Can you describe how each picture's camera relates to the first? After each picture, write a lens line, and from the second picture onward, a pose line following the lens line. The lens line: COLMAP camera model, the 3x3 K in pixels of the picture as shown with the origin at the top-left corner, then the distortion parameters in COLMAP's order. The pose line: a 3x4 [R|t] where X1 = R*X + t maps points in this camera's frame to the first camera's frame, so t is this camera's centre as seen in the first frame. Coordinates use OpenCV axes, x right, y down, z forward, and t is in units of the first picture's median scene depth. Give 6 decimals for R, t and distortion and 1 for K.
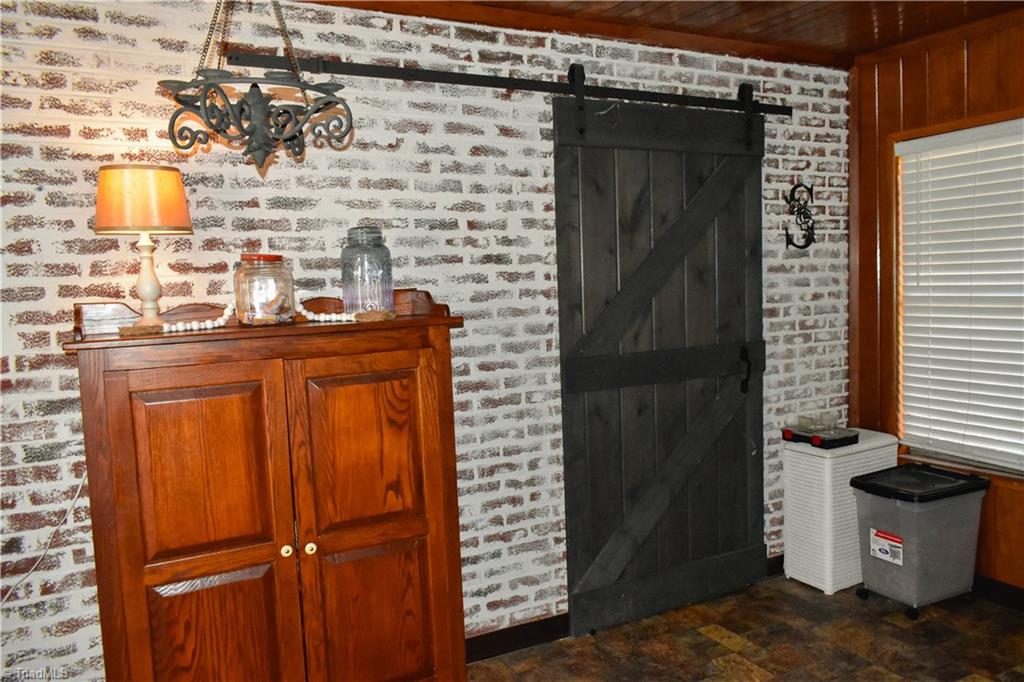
lens RADIAL K [[777.6, 0, 513.4], [0, 777.6, 341.9], [0, 0, 1]] dist [-0.008896, -0.000819]
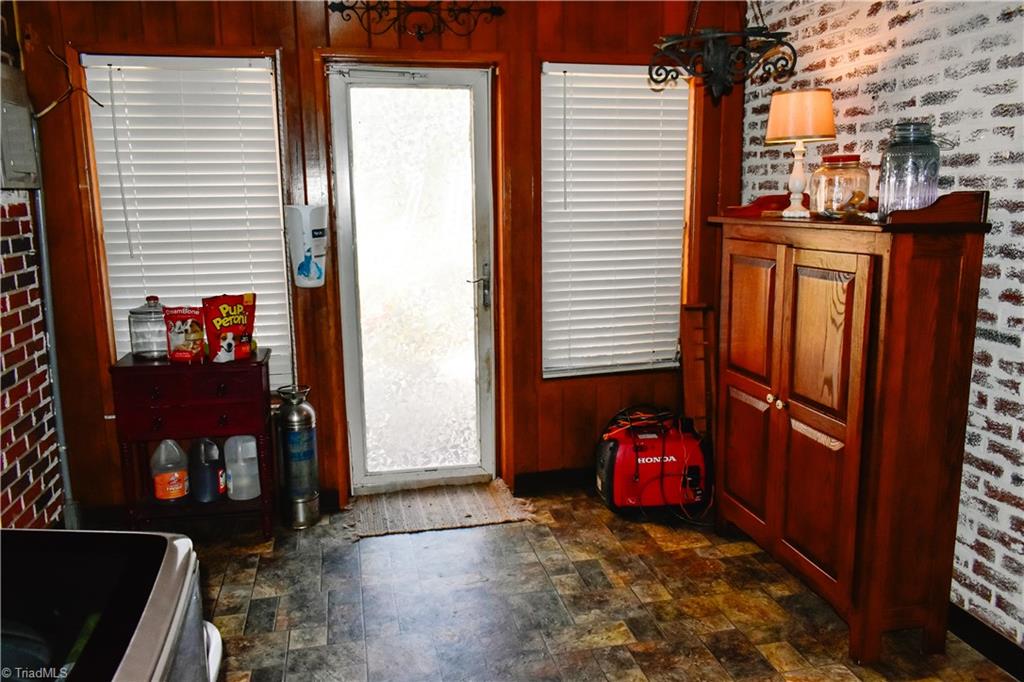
lens RADIAL K [[777.6, 0, 512.6], [0, 777.6, 339.7], [0, 0, 1]] dist [-0.008896, -0.000819]
pose [[-0.238310, 0.217144, -0.946603, 0.910624], [-0.058217, 0.969738, 0.237107, -0.091265], [0.969443, 0.111614, -0.218457, 0.797675]]
